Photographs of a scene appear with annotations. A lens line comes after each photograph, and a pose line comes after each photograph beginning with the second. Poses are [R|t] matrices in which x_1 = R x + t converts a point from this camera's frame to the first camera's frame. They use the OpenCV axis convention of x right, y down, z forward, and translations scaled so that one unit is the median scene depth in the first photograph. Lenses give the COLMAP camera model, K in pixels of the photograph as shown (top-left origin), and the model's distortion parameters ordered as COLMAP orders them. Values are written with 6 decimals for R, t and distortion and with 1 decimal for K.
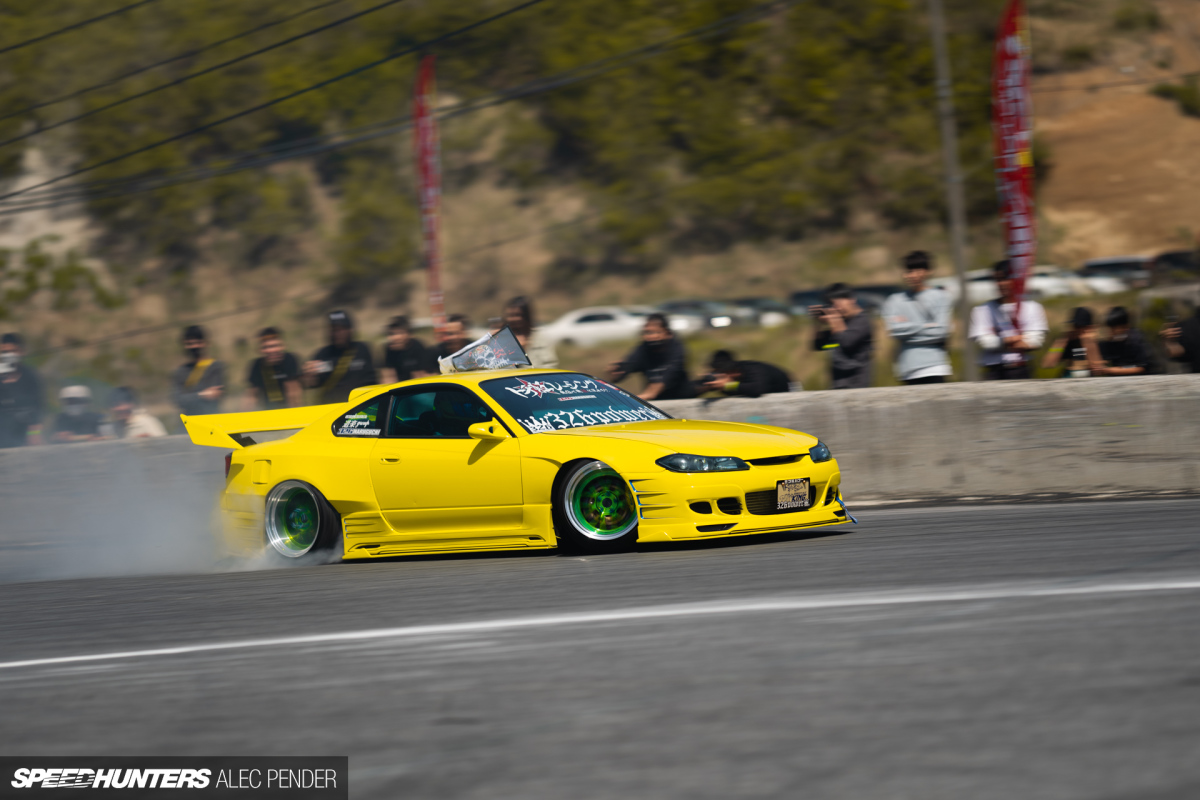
lens RADIAL K [[4492.8, 0, 600.0], [0, 4492.8, 400.0], [0, 0, 1]] dist [-0.023074, -0.760370]
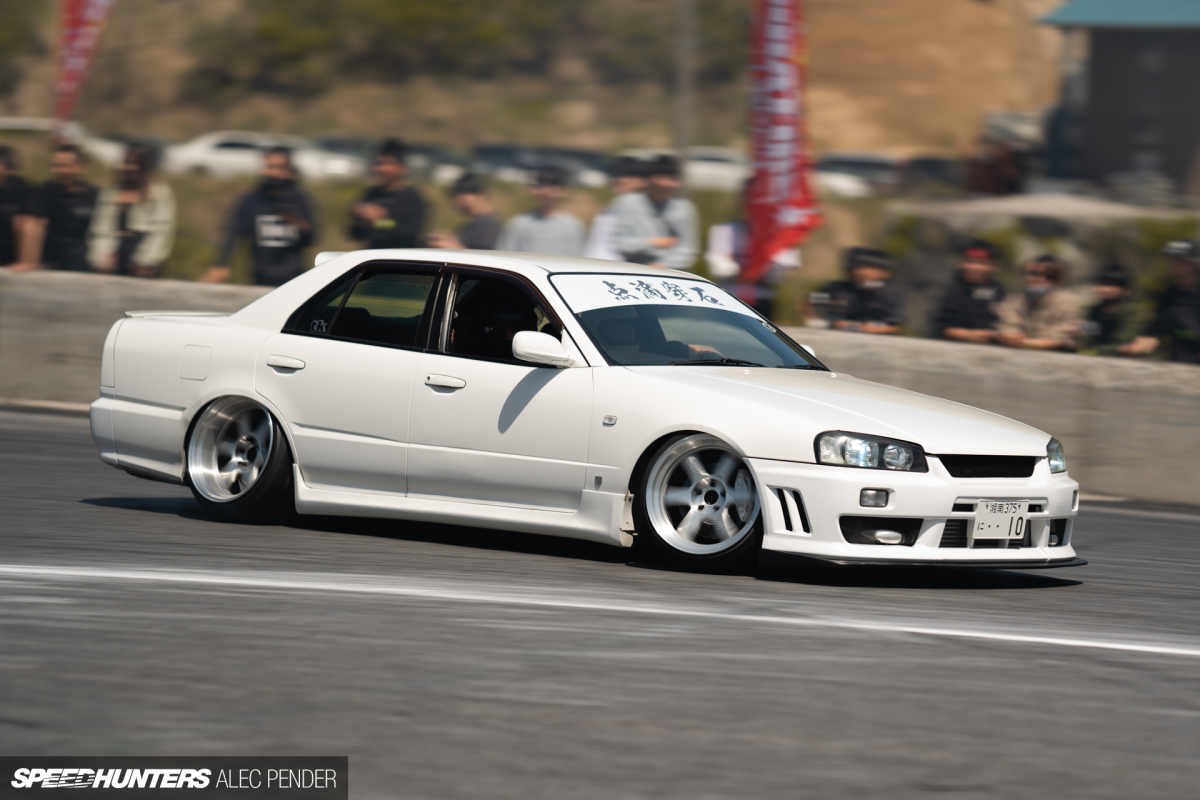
lens RADIAL K [[4492.8, 0, 600.0], [0, 4492.8, 400.0], [0, 0, 1]] dist [-0.023074, -0.760370]
pose [[0.987032, 0.124162, 0.101746, -0.013435], [-0.133173, 0.987254, 0.087144, -0.052903], [-0.089629, -0.099564, 0.990986, 0.164924]]
